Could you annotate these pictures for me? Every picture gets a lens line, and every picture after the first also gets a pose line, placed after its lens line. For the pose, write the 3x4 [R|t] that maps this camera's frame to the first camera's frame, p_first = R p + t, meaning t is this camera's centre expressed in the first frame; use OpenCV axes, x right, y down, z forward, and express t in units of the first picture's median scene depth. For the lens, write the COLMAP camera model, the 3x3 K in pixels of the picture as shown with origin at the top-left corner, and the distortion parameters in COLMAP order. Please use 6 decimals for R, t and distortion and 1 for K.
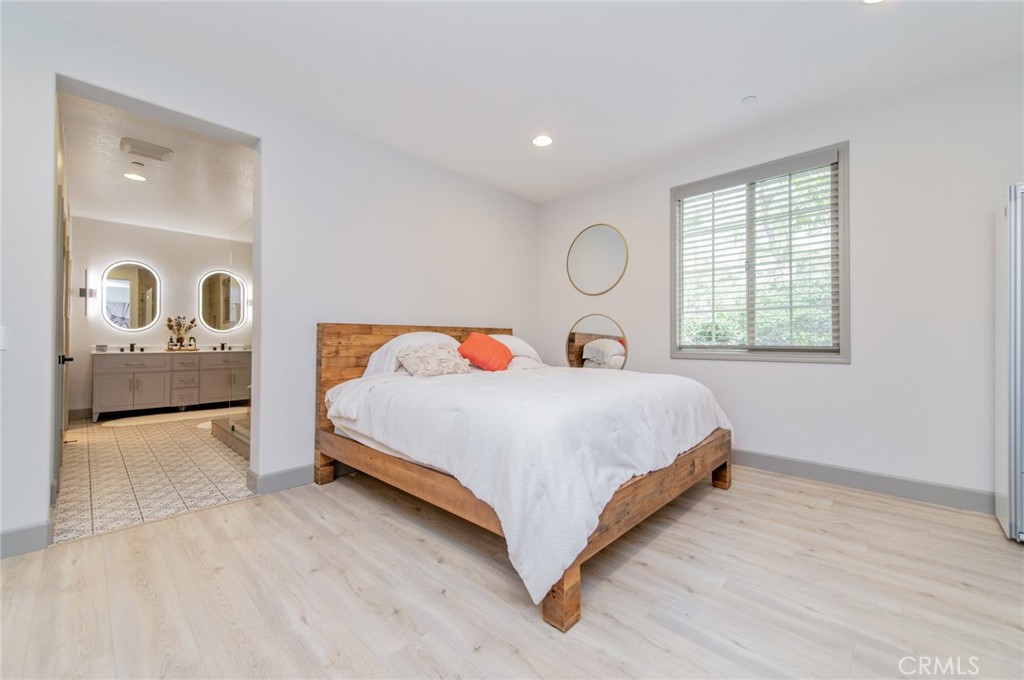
lens RADIAL K [[400.8, 0, 514.6], [0, 400.8, 334.3], [0, 0, 1]] dist [0.017153, -0.003986]
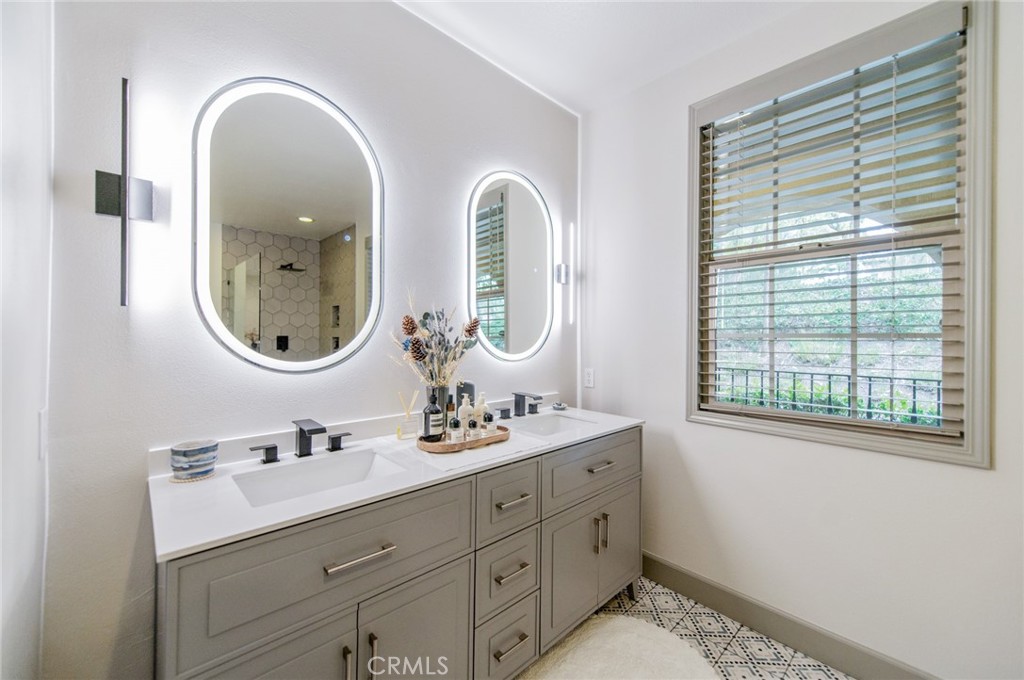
lens RADIAL K [[400.8, 0, 506.3], [0, 400.8, 333.2], [0, 0, 1]] dist [0.017153, -0.003986]
pose [[0.997741, 0.003619, -0.067087, -0.788301], [-0.003336, 0.999985, 0.004331, -0.031799], [0.067102, -0.004097, 0.997738, 0.750846]]
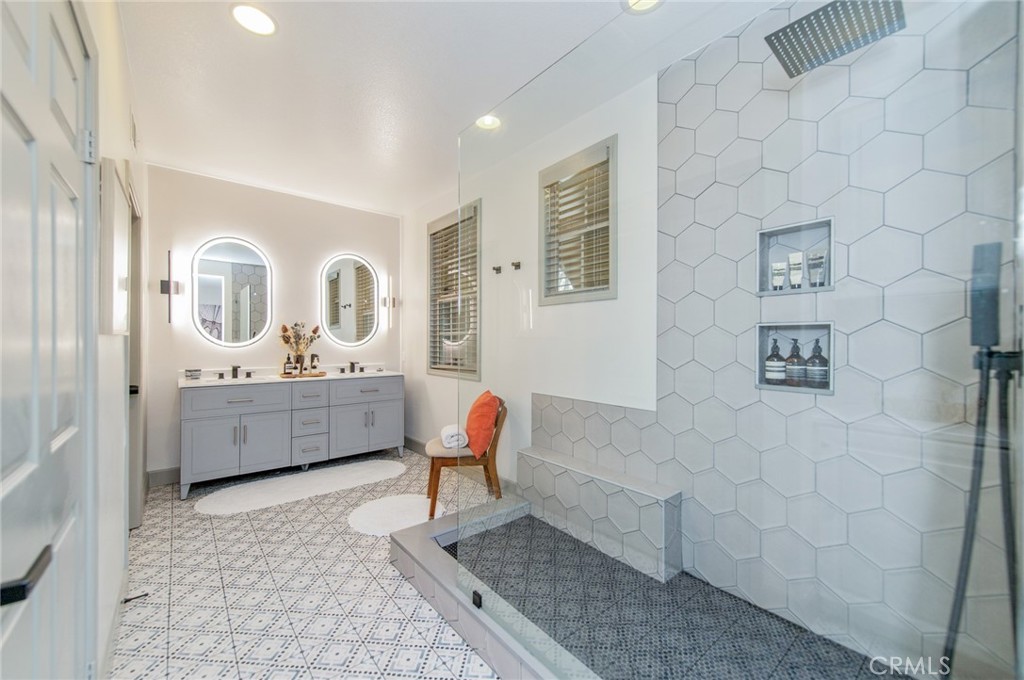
lens RADIAL K [[400.8, 0, 518.2], [0, 400.8, 341.6], [0, 0, 1]] dist [0.017153, -0.003986]
pose [[0.993507, 0.005124, -0.113654, -0.409531], [-0.003292, 0.999862, 0.016294, -0.026942], [0.113722, -0.015814, 0.993387, 0.401129]]
